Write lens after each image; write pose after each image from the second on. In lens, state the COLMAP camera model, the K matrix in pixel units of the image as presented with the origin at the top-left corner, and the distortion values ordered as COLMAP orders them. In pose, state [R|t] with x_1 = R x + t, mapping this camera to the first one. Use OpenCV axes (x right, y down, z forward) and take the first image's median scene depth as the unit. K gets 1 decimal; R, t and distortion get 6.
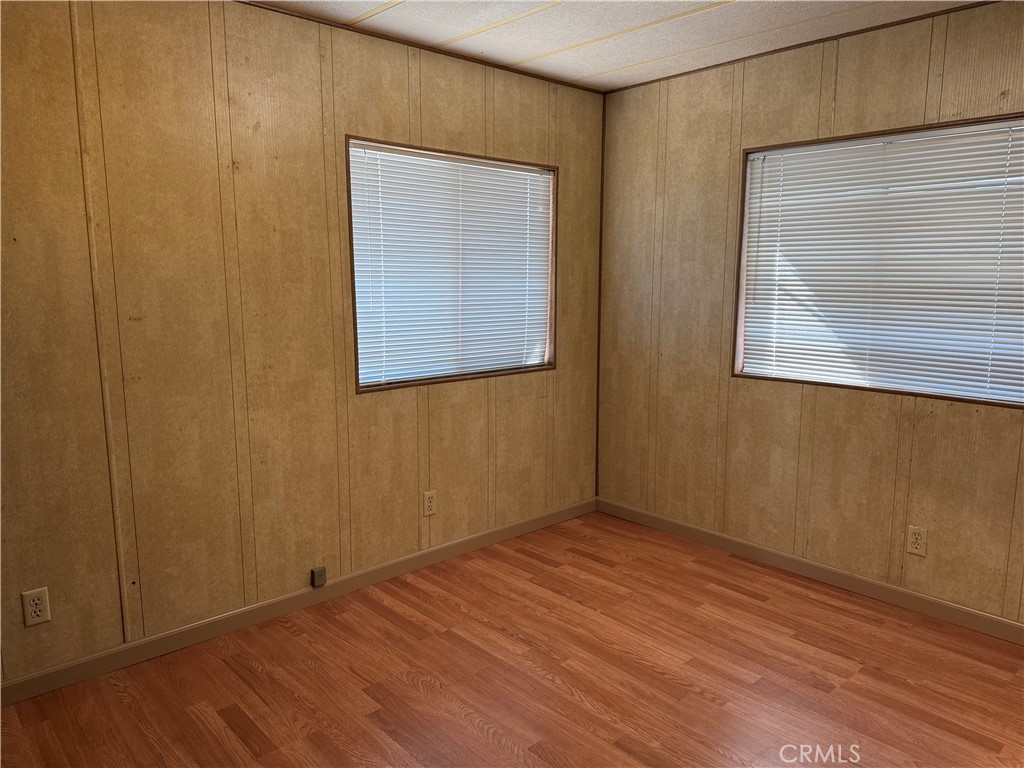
lens RADIAL K [[712.1, 0, 513.9], [0, 712.1, 387.5], [0, 0, 1]] dist [0.063803, -0.086631]
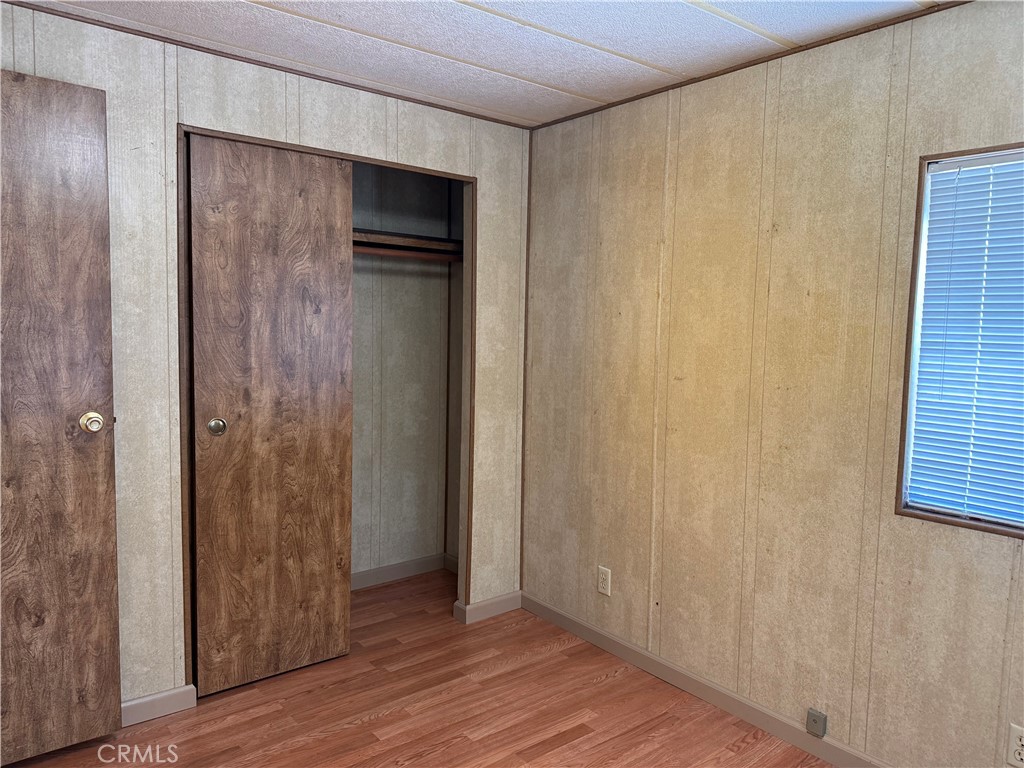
lens RADIAL K [[712.1, 0, 520.7], [0, 712.1, 390.2], [0, 0, 1]] dist [0.063803, -0.086631]
pose [[-0.052682, 0.090718, -0.994482, 0.547696], [-0.173764, 0.979840, 0.098587, -0.128250], [0.983377, 0.177999, -0.035856, 0.699027]]
